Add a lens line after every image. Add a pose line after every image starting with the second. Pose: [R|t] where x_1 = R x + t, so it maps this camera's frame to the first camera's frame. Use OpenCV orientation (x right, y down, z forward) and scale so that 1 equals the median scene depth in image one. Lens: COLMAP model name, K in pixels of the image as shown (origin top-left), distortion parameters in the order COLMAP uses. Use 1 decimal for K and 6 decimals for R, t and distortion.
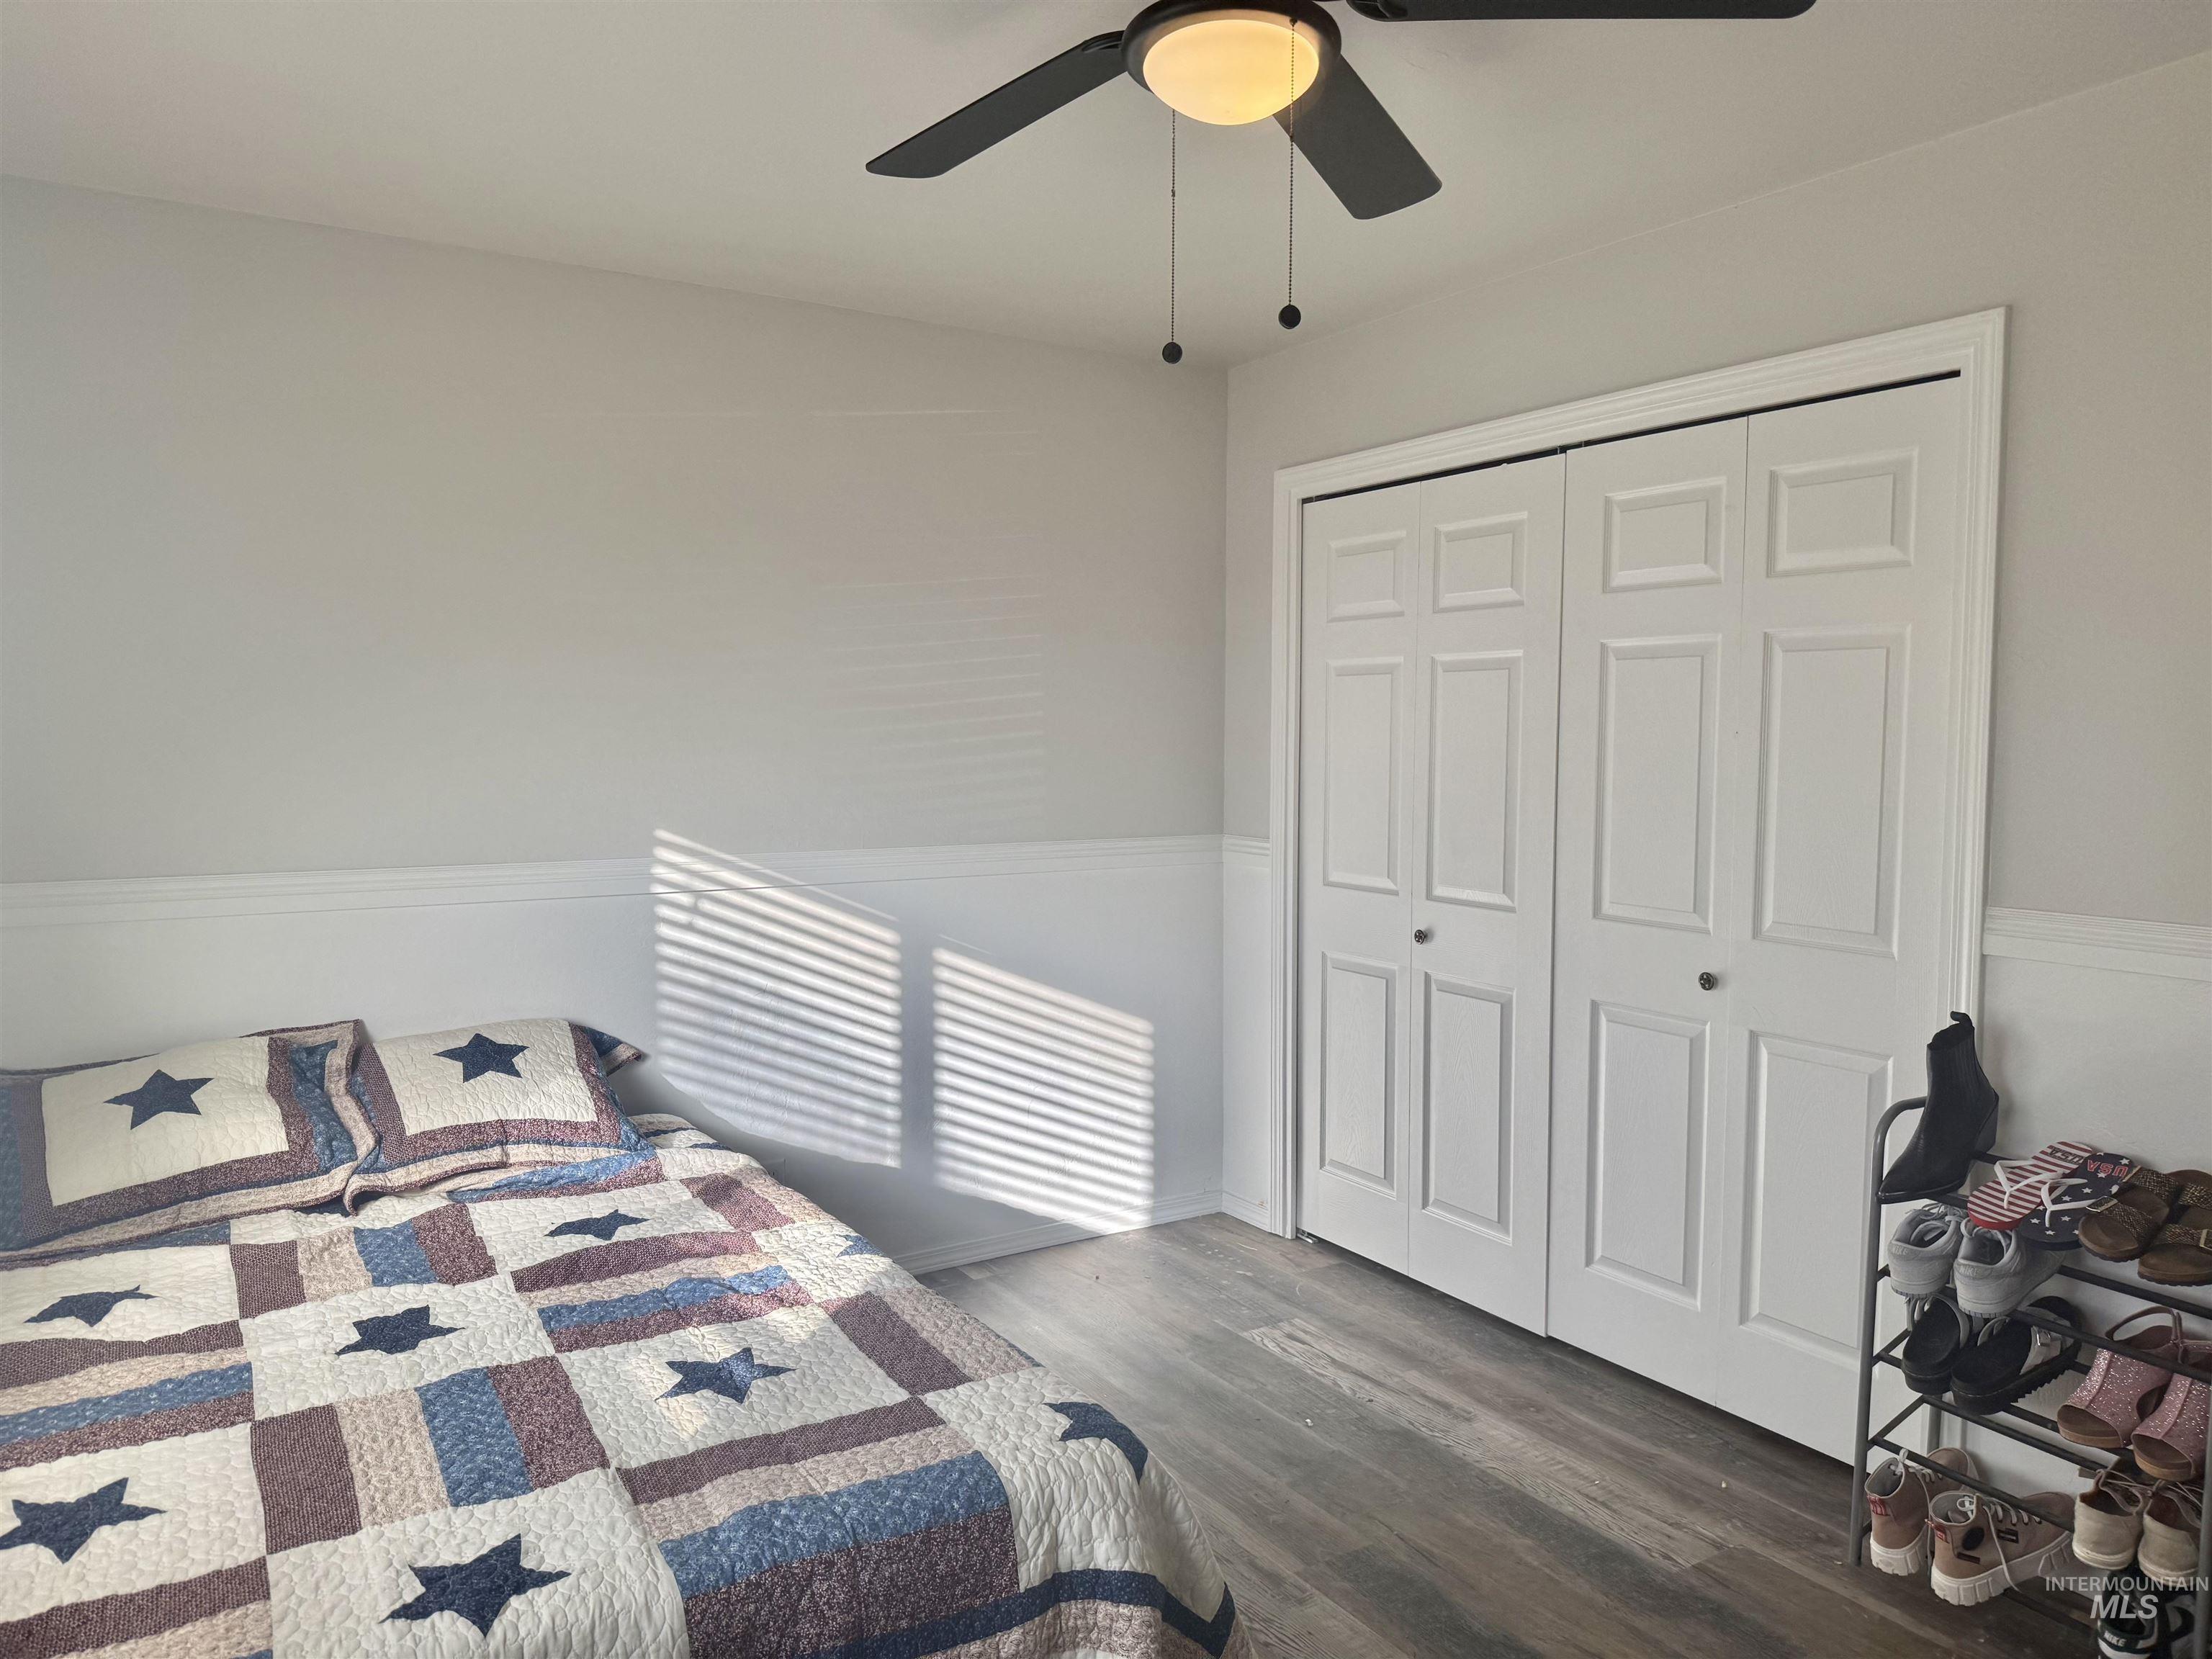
lens RADIAL K [[1550.9, 0, 1106.0], [0, 1550.9, 829.5], [0, 0, 1]] dist [0.102718, -0.128625]
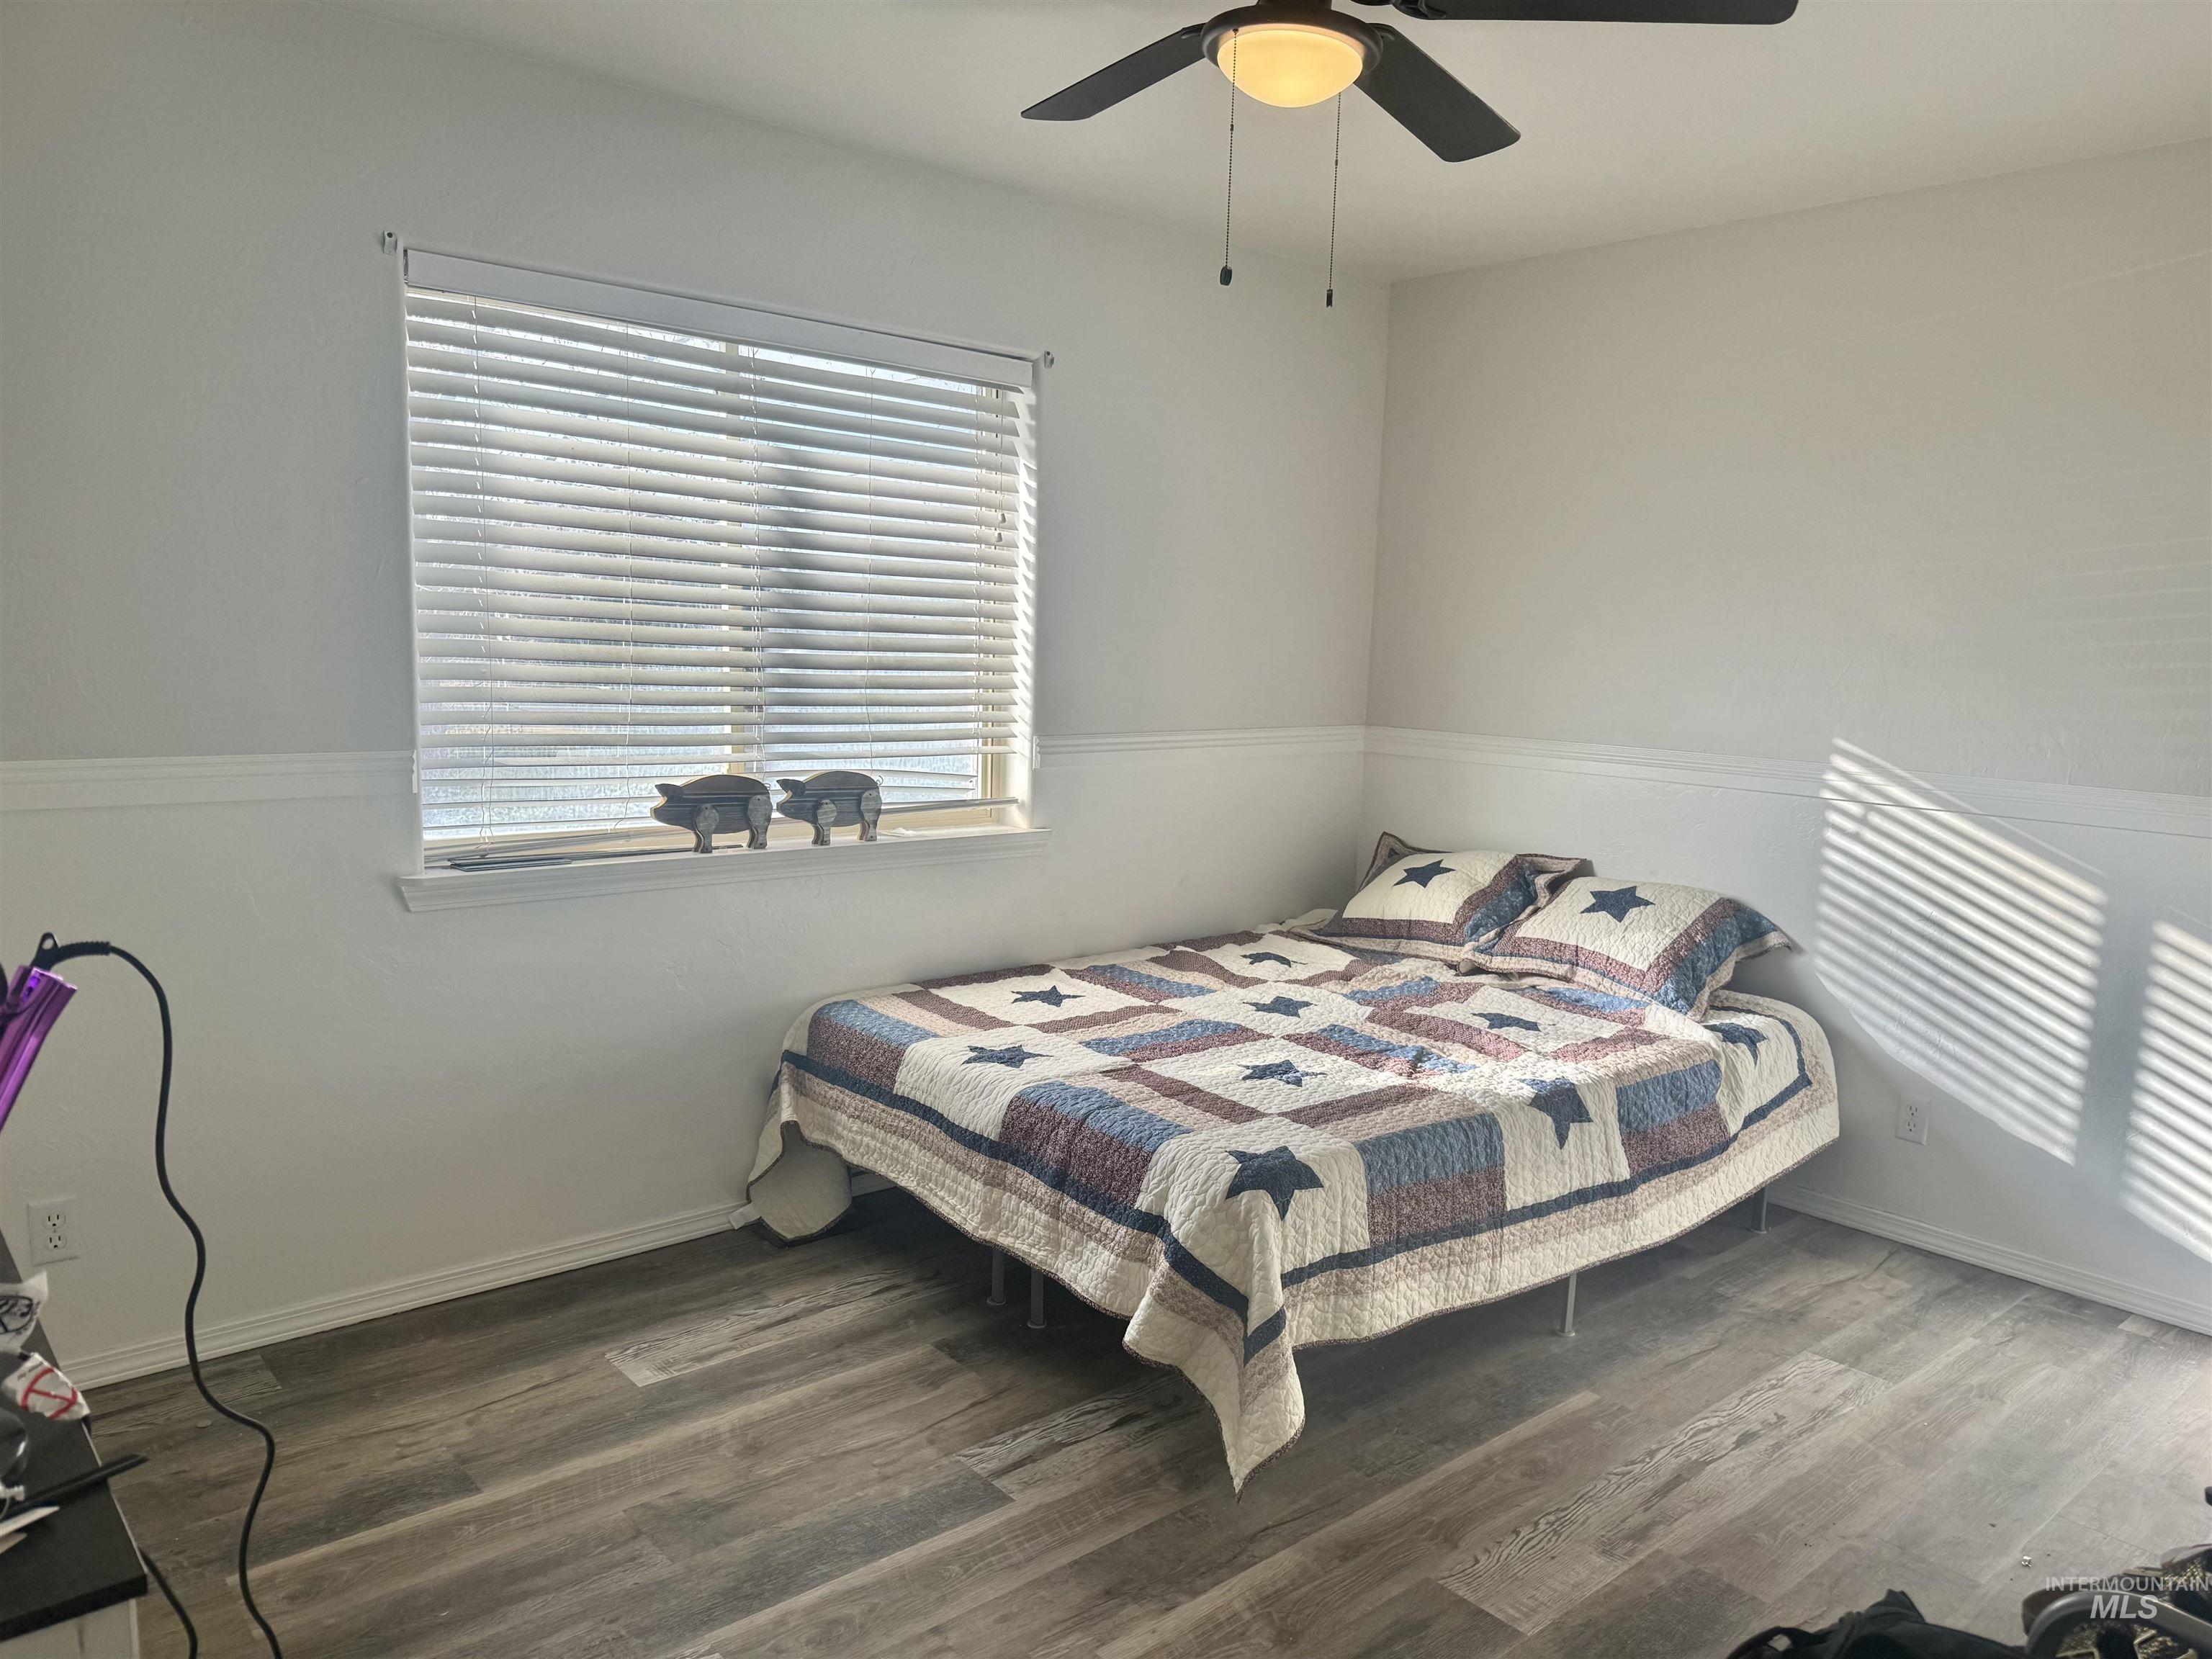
lens RADIAL K [[1550.9, 0, 1106.0], [0, 1550.9, 829.5], [0, 0, 1]] dist [0.102718, -0.128625]
pose [[0.152264, 0.131976, -0.979489, 0.781449], [-0.095917, 0.988339, 0.118258, -0.019721], [0.983674, 0.075943, 0.163148, 0.422033]]
